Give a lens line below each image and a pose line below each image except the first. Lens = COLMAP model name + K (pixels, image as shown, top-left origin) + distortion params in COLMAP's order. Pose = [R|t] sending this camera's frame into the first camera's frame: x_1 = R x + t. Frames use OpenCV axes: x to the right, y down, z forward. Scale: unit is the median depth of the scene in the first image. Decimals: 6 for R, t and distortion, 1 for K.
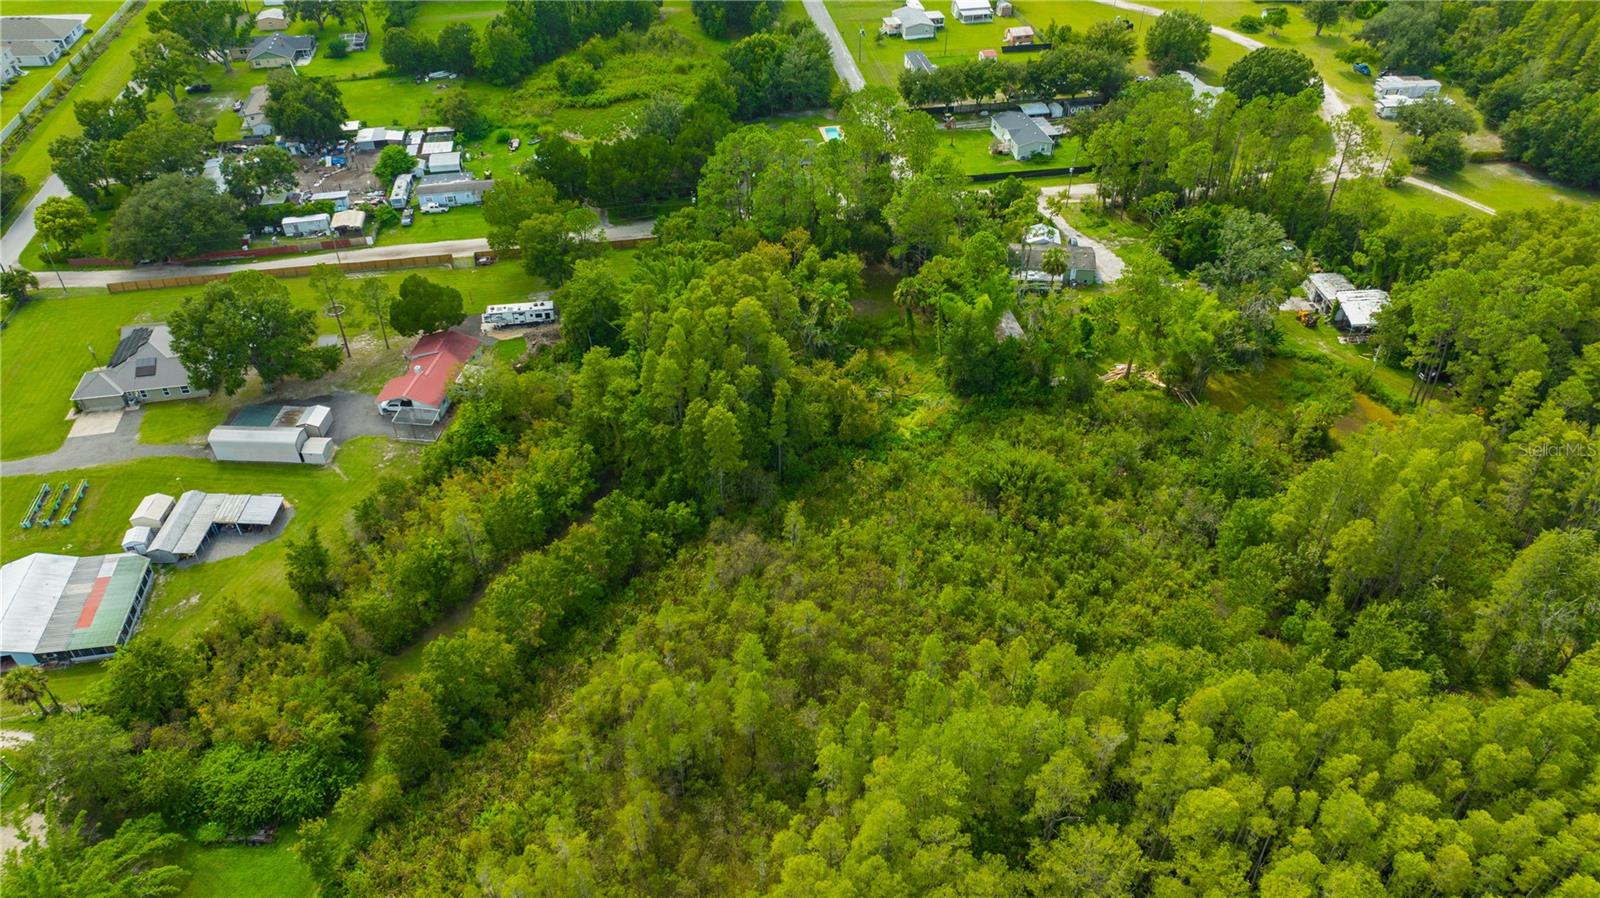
lens RADIAL K [[1123.2, 0, 800.0], [0, 1123.2, 449.0], [0, 0, 1]] dist [-0.042301, 0.056744]
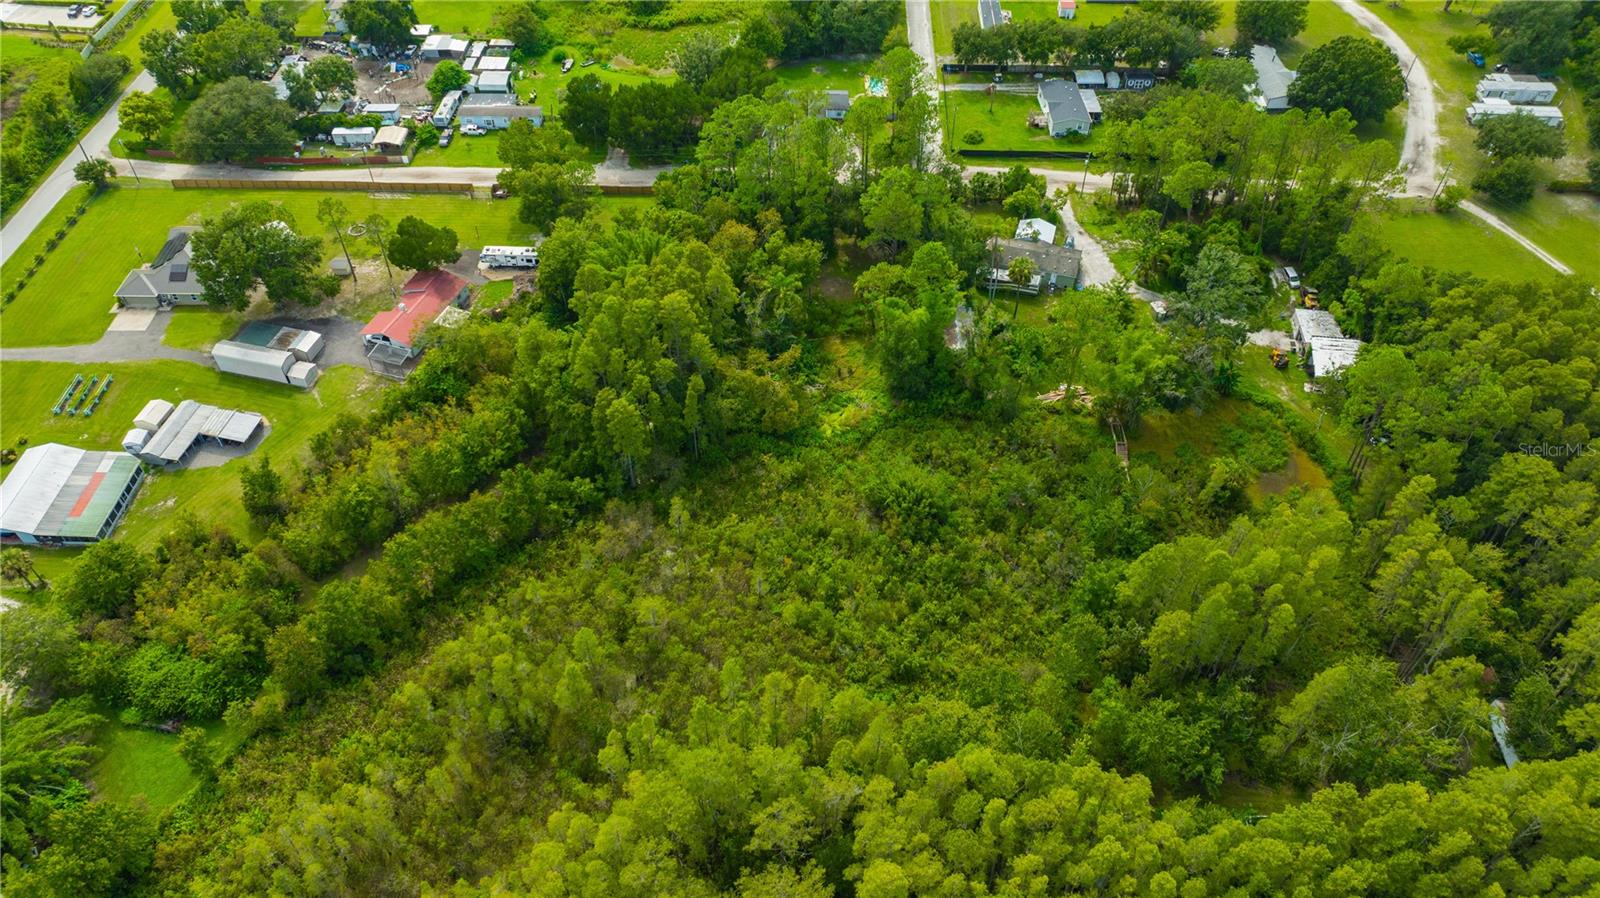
lens RADIAL K [[1123.2, 0, 800.0], [0, 1123.2, 449.0], [0, 0, 1]] dist [-0.042301, 0.056744]
pose [[0.980813, 0.143499, -0.131959, 0.207422], [-0.125288, 0.982578, 0.137273, -0.136088], [0.149358, -0.118106, 0.981704, -0.031087]]
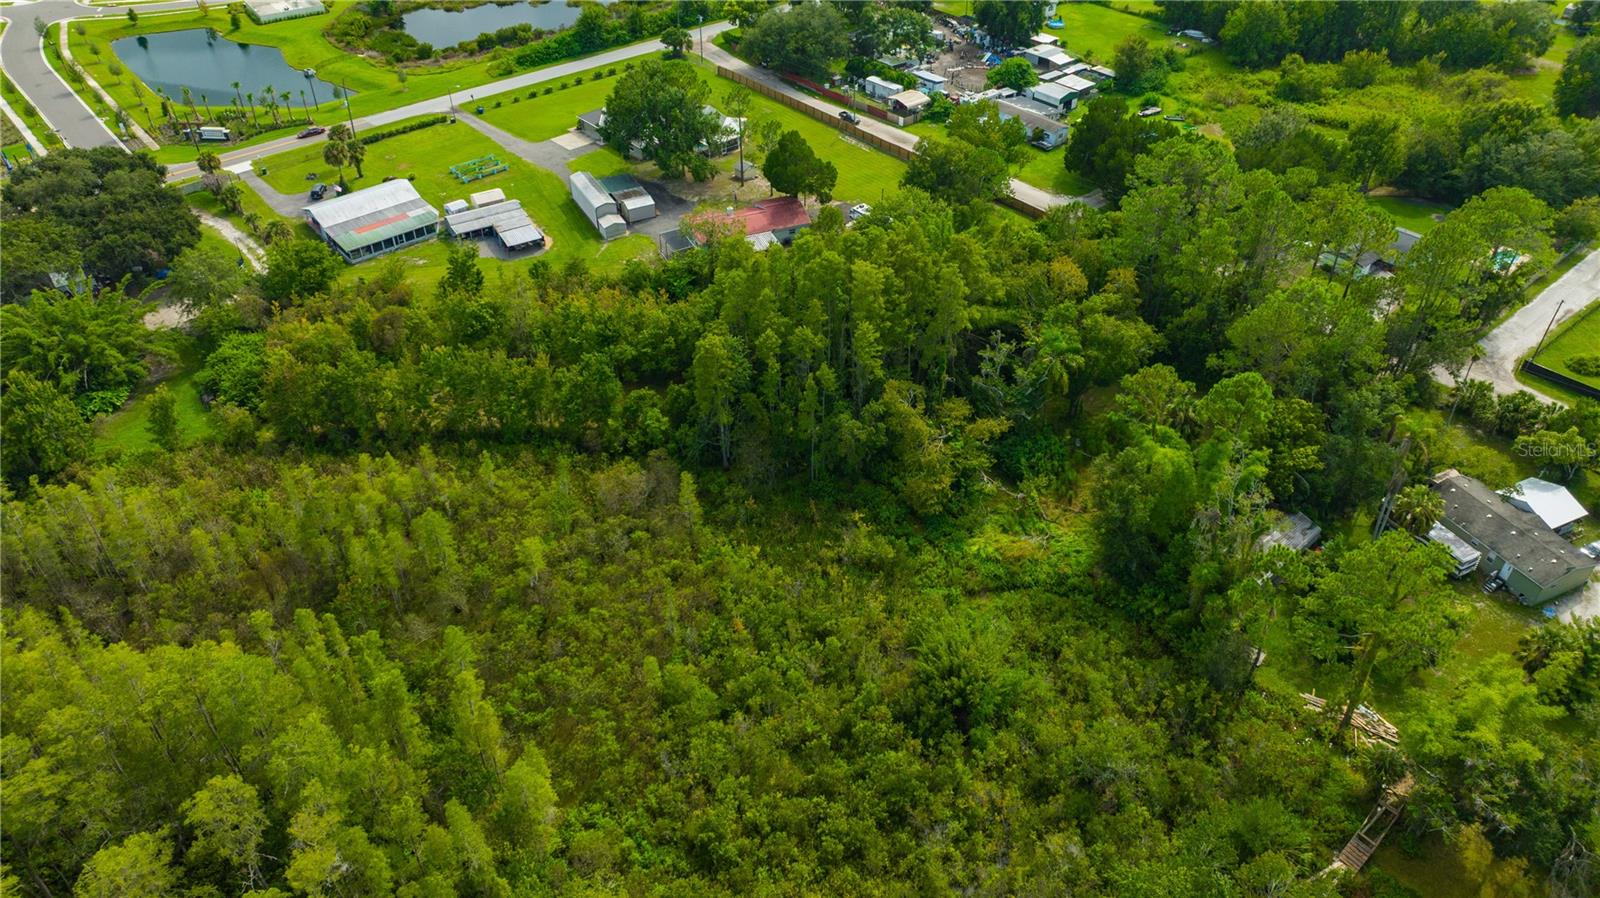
lens RADIAL K [[1123.2, 0, 800.0], [0, 1123.2, 449.0], [0, 0, 1]] dist [-0.042301, 0.056744]
pose [[0.510751, 0.536028, -0.672166, 0.479875], [-0.544285, 0.806807, 0.229820, -0.165507], [0.665498, 0.248469, 0.703829, 0.404391]]
